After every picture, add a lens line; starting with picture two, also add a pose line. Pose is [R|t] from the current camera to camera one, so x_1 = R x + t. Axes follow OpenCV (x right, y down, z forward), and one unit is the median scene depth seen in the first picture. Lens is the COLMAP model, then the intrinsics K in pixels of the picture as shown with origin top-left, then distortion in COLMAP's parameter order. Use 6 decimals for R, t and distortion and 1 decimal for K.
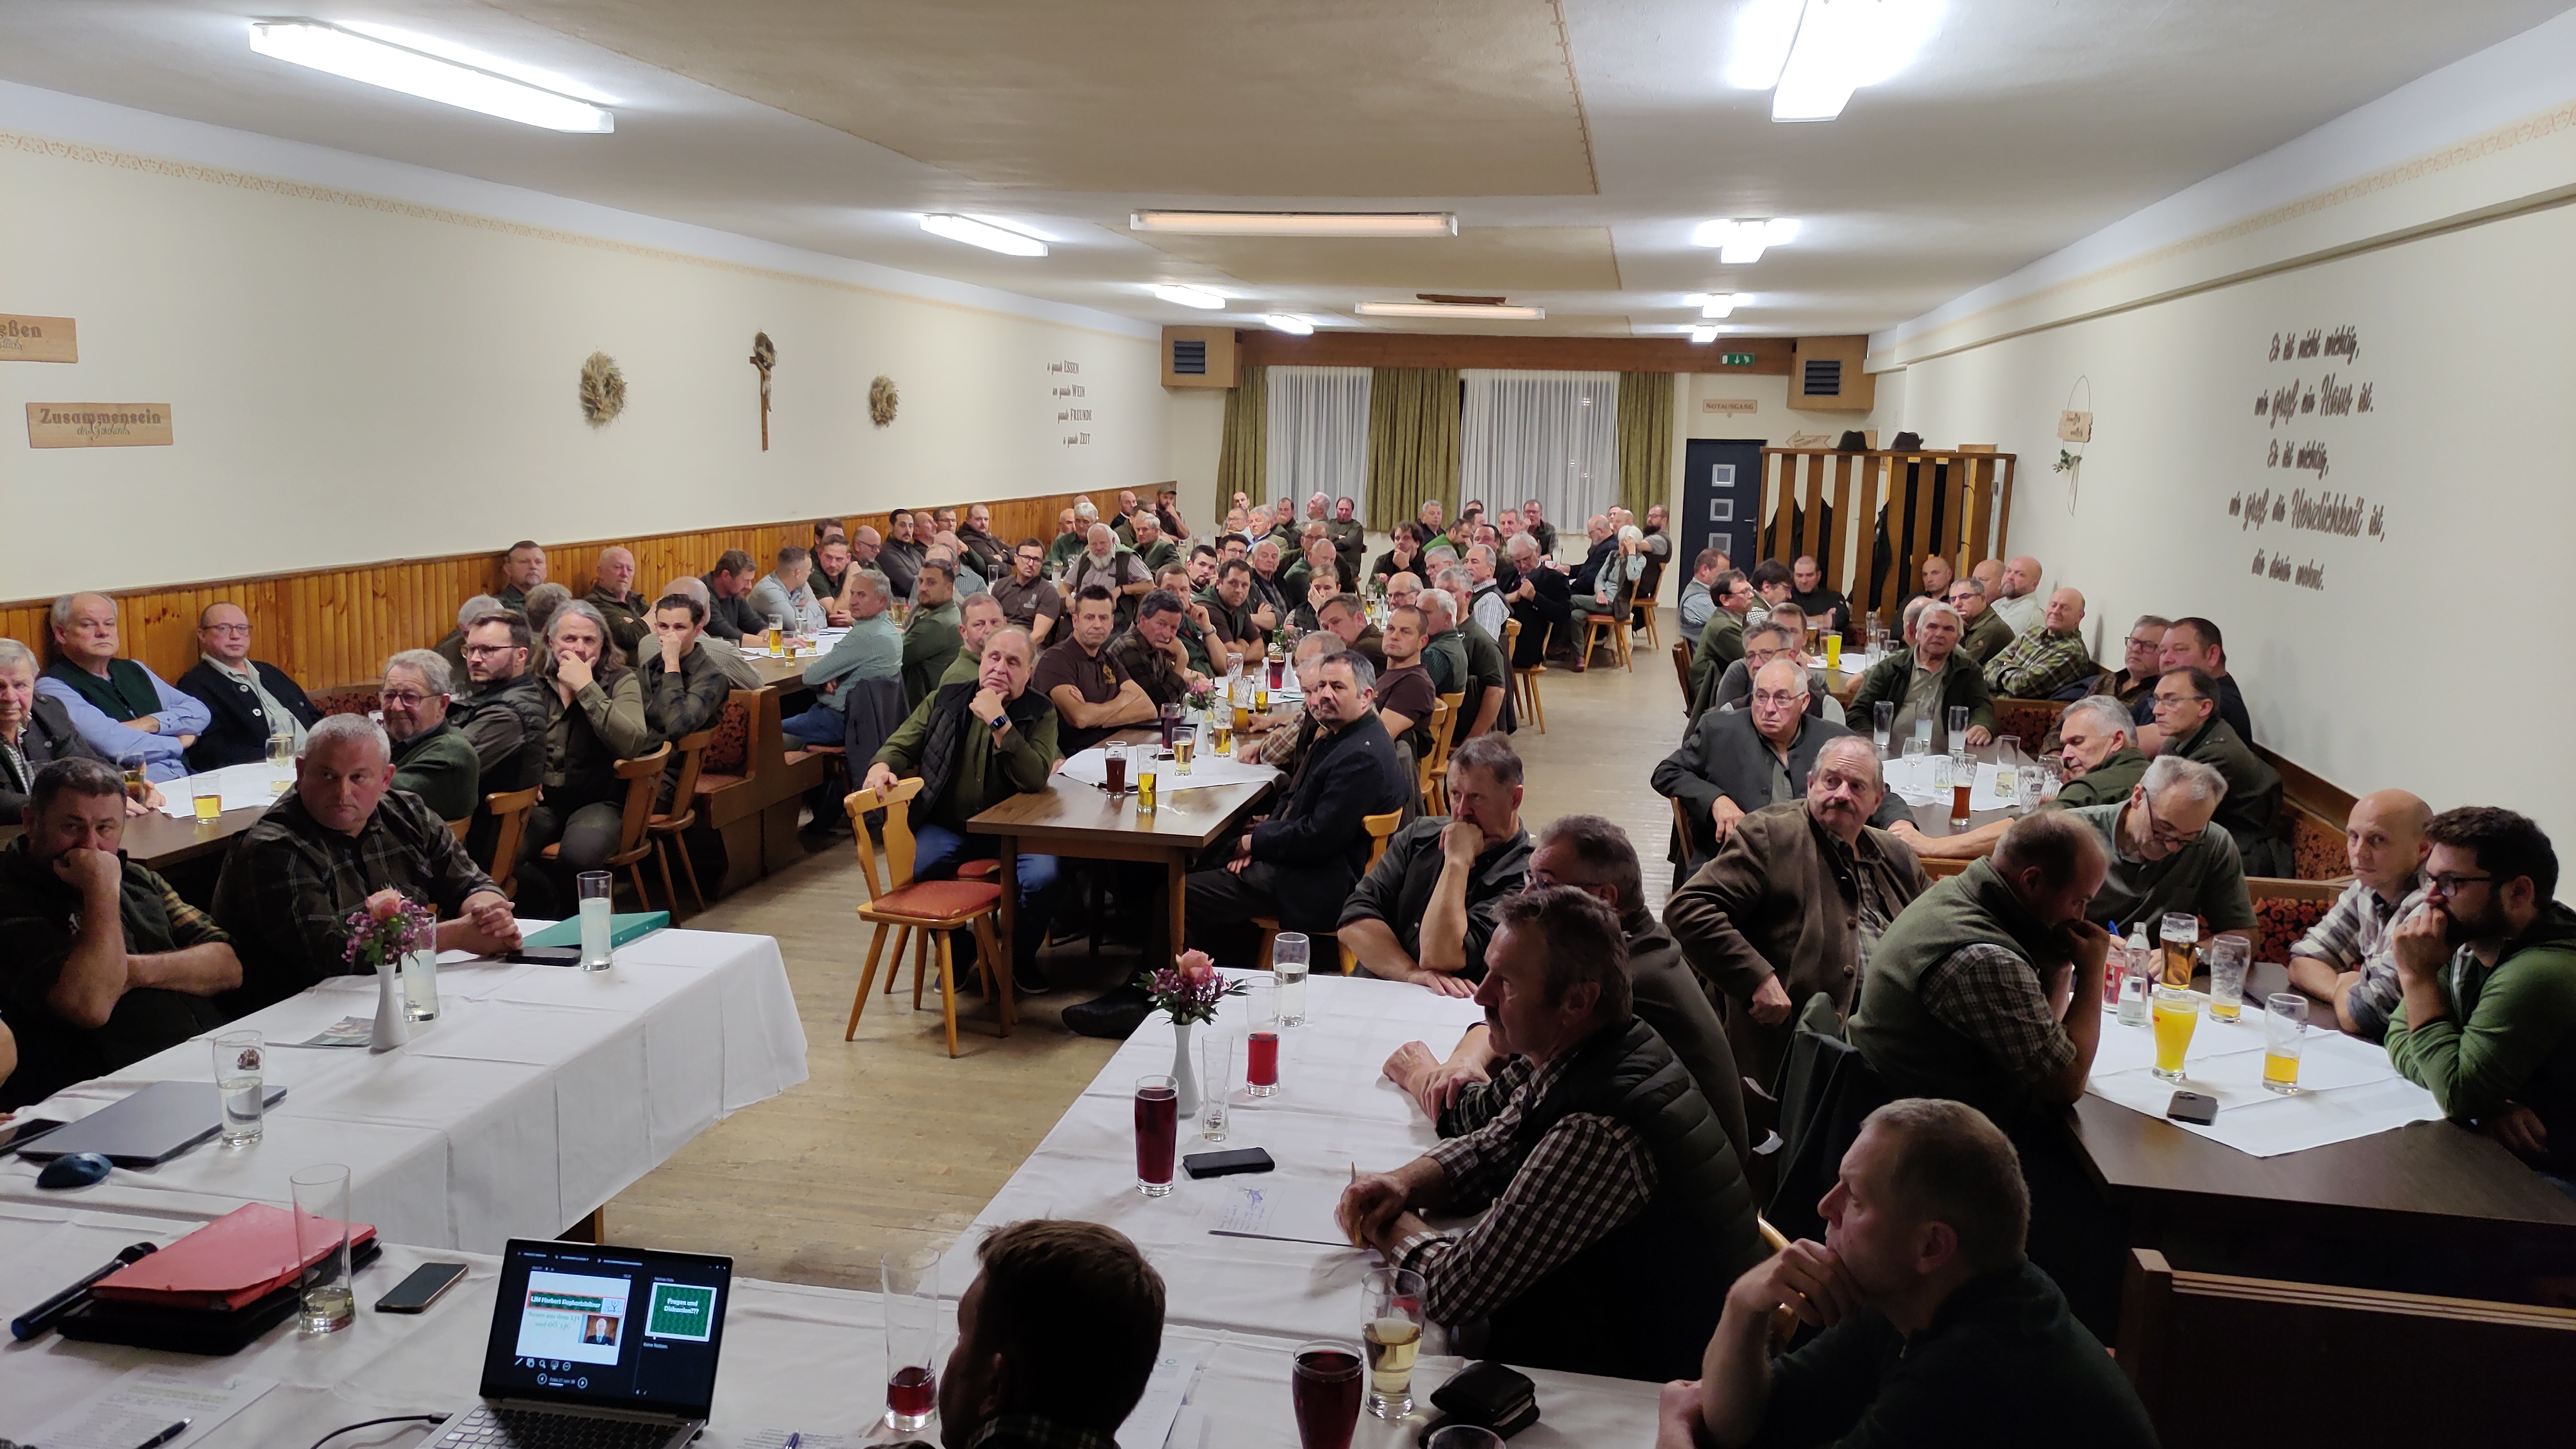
lens RADIAL K [[1997.5, 0, 1294.7], [0, 1997.5, 713.9], [0, 0, 1]] dist [0.037655, 0.005254]
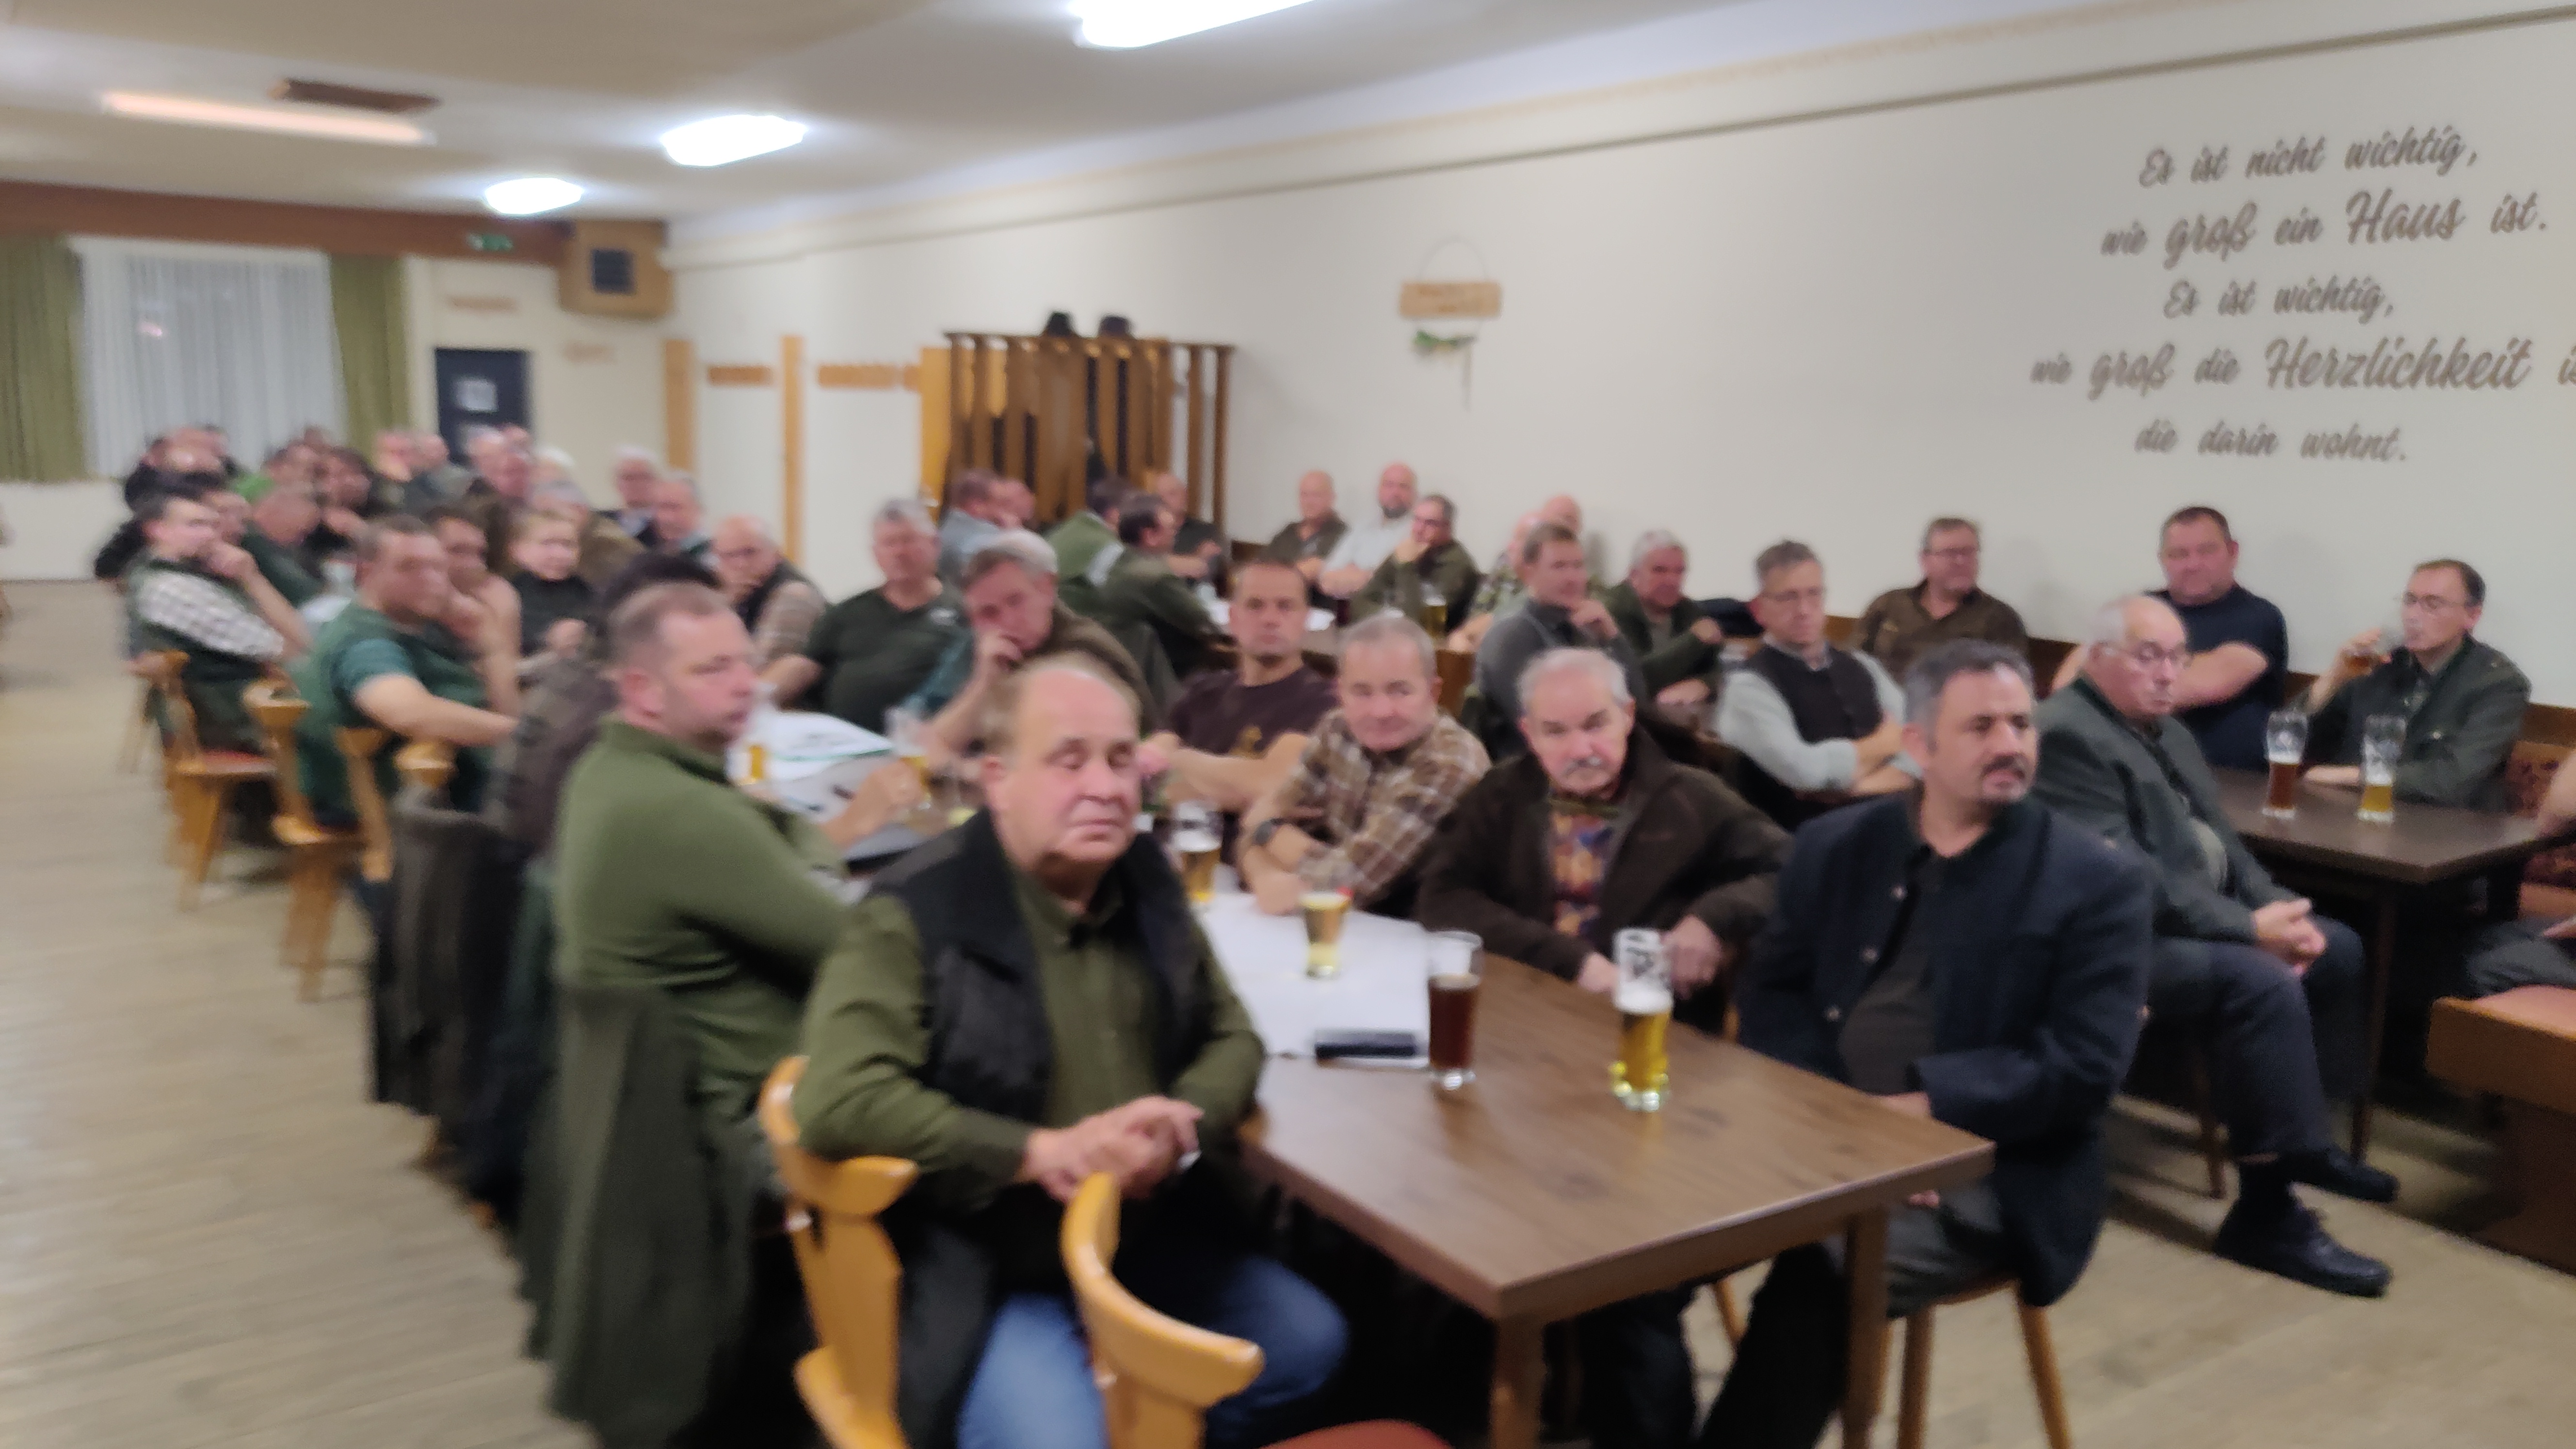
lens RADIAL K [[1997.5, 0, 1294.7], [0, 1997.5, 713.9], [0, 0, 1]] dist [0.037655, 0.005254]
pose [[0.715562, -0.113665, 0.689239, -0.112357], [0.095148, 0.993337, 0.065033, -0.017354], [-0.692039, 0.019044, 0.721609, 0.224877]]
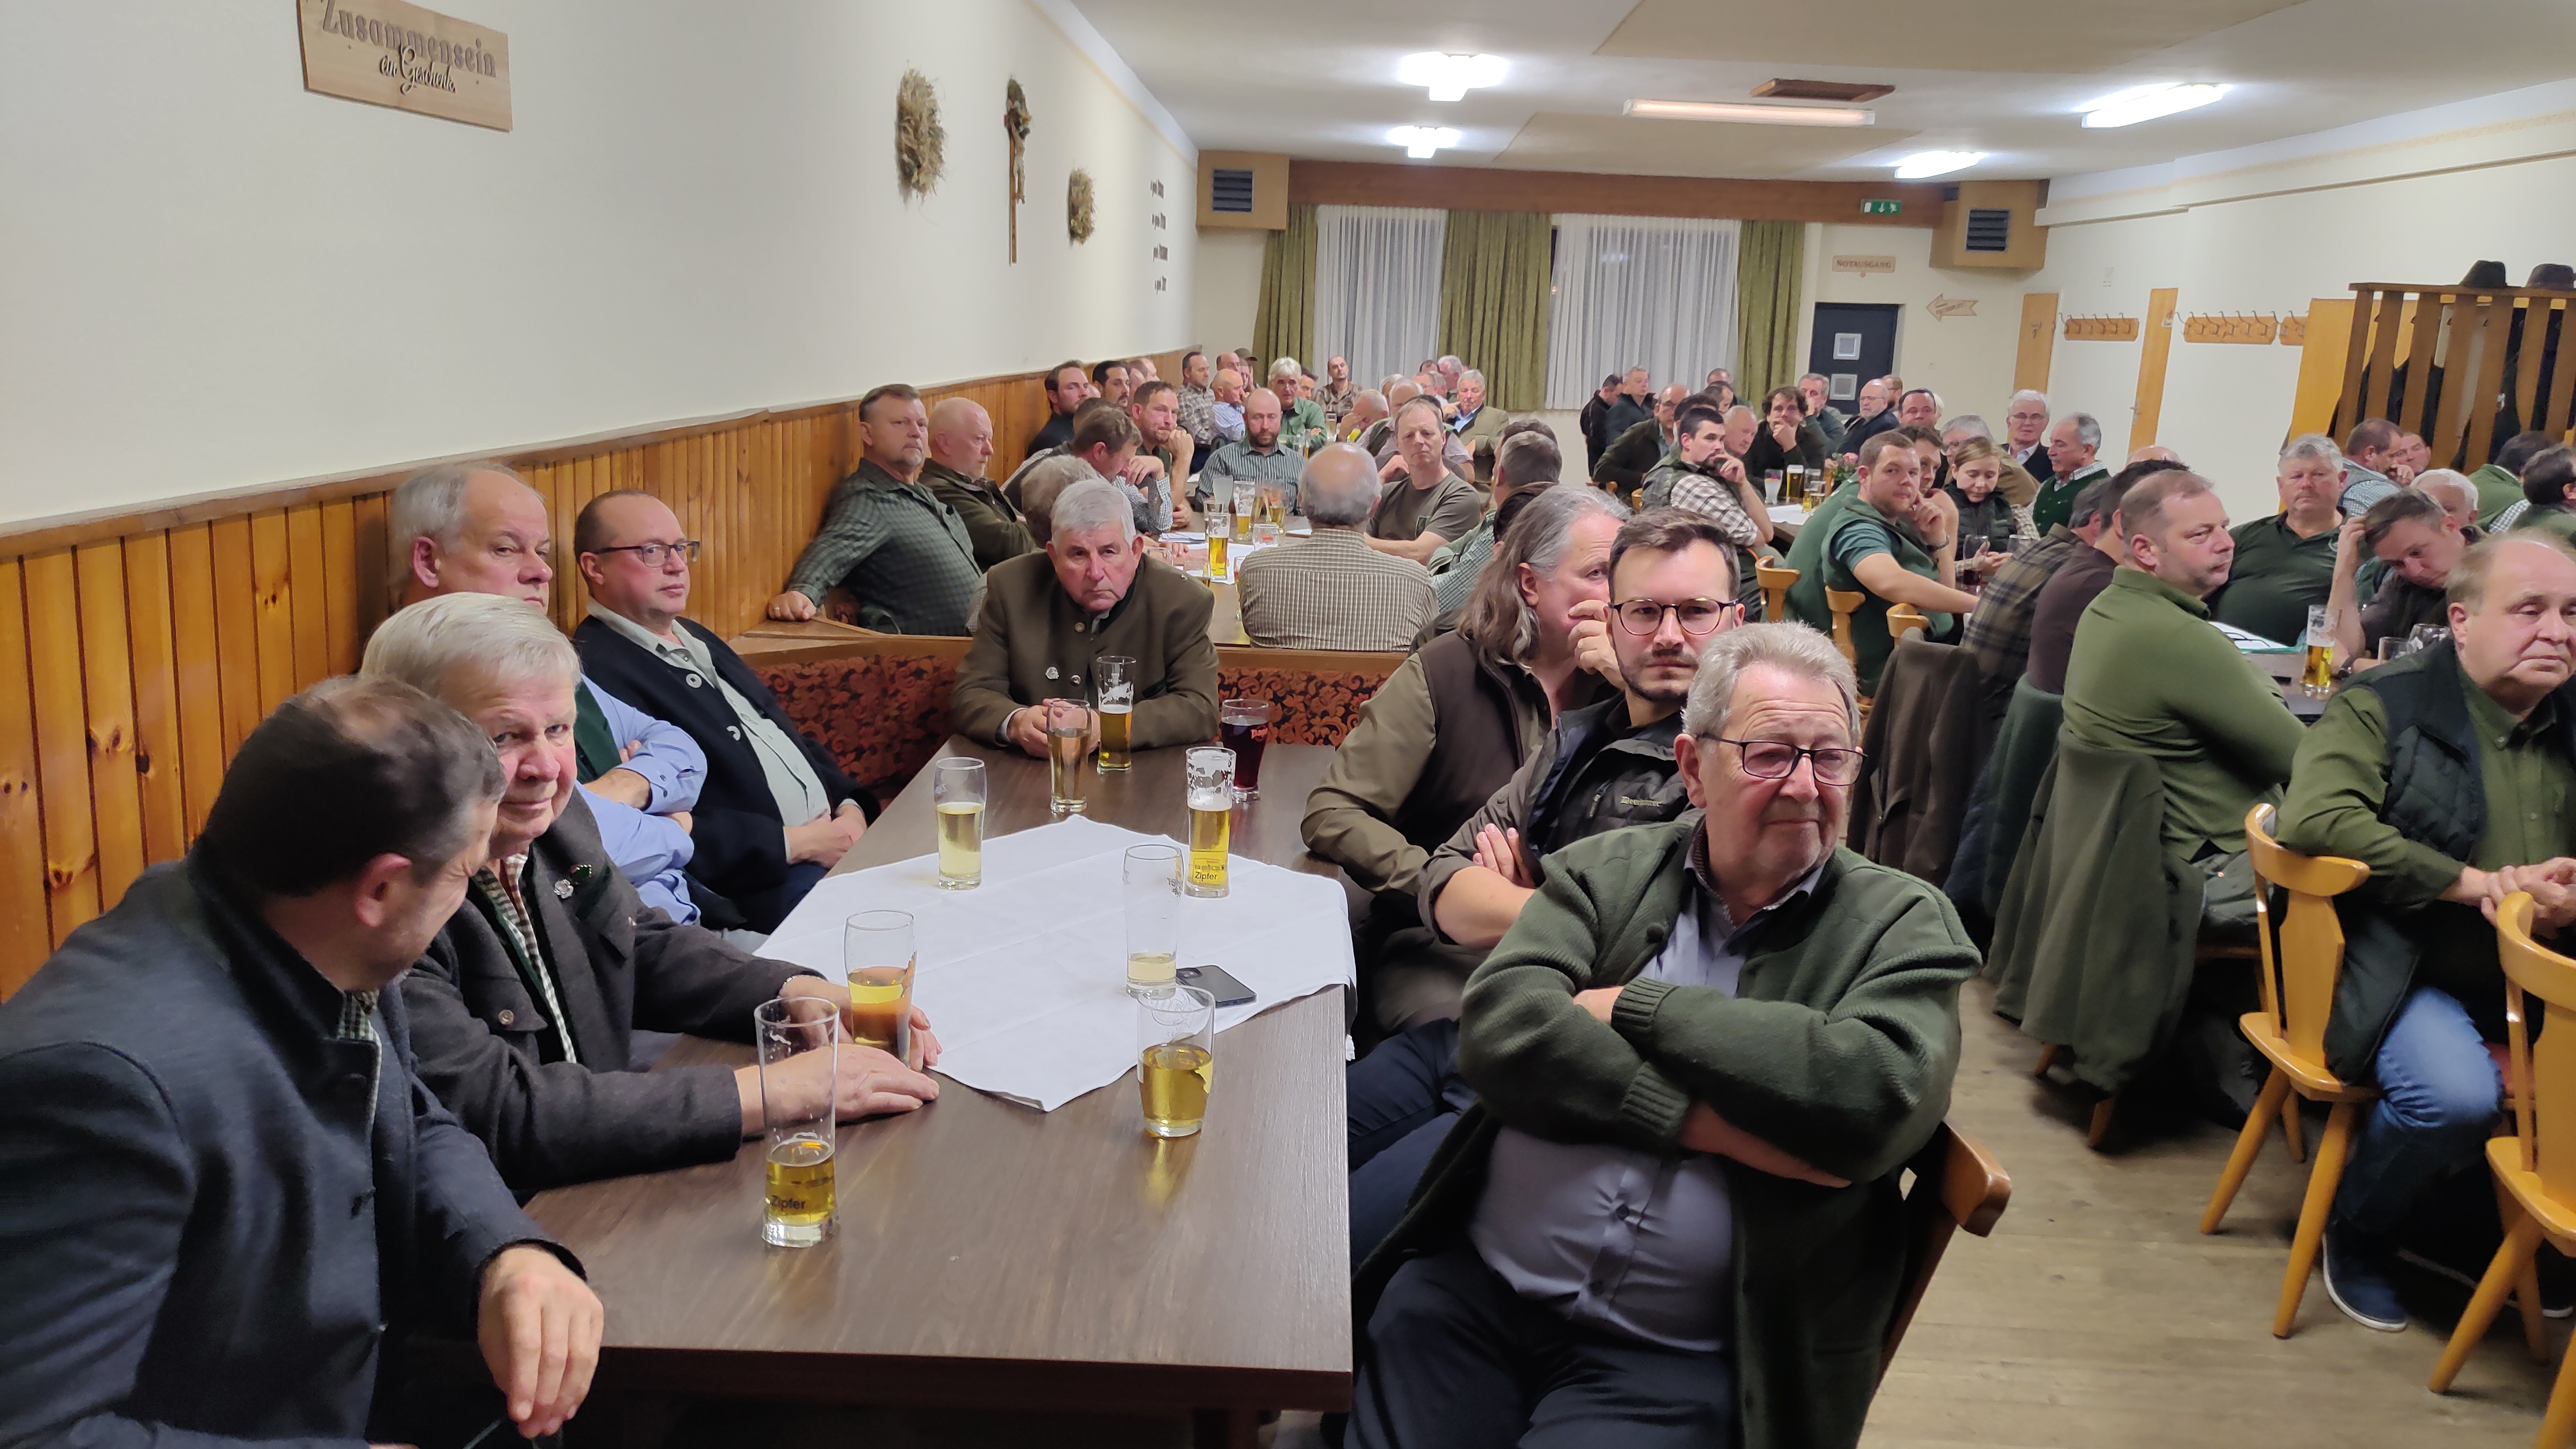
lens RADIAL K [[1997.5, 0, 1294.7], [0, 1997.5, 713.9], [0, 0, 1]] dist [0.037655, 0.005254]
pose [[0.988351, -0.014163, 0.151528, -0.155506], [0.006015, 0.998518, 0.054097, -0.009816], [-0.152070, -0.052555, 0.986972, 0.182085]]
